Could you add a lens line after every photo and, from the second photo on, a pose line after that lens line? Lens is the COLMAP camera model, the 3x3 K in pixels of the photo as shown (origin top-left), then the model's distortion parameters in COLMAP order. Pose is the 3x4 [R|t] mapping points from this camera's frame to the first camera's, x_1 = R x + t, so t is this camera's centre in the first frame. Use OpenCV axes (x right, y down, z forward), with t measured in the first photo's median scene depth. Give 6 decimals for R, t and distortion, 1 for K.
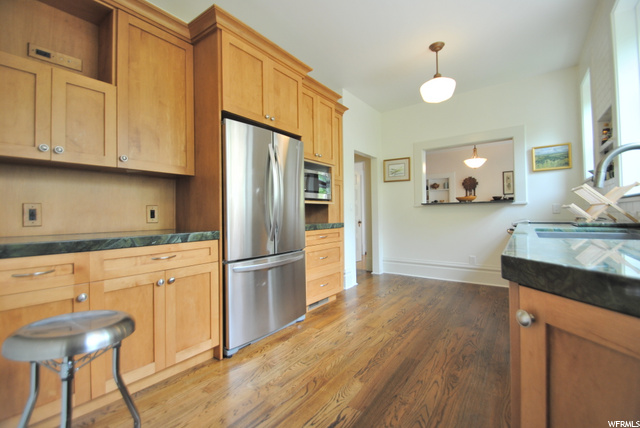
lens RADIAL K [[281.8, 0, 320.4], [0, 281.8, 211.3], [0, 0, 1]] dist [0.000482, -0.000134]
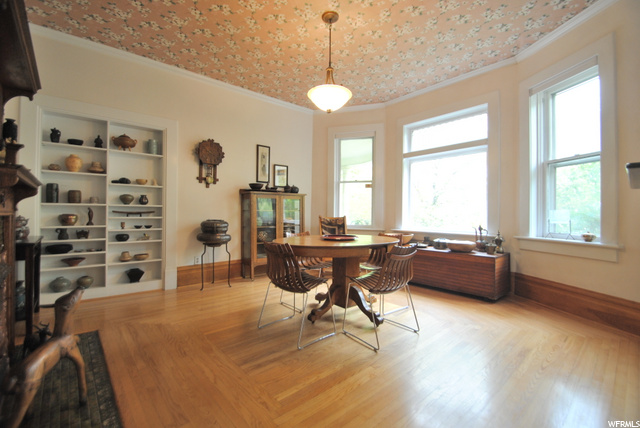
lens RADIAL K [[281.8, 0, 320.4], [0, 281.8, 211.3], [0, 0, 1]] dist [0.000482, -0.000134]
pose [[0.209381, 0.023976, 0.977540, 0.087133], [-0.016567, 0.999643, -0.020969, 0.011819], [-0.977694, -0.011804, 0.209703, 0.696238]]
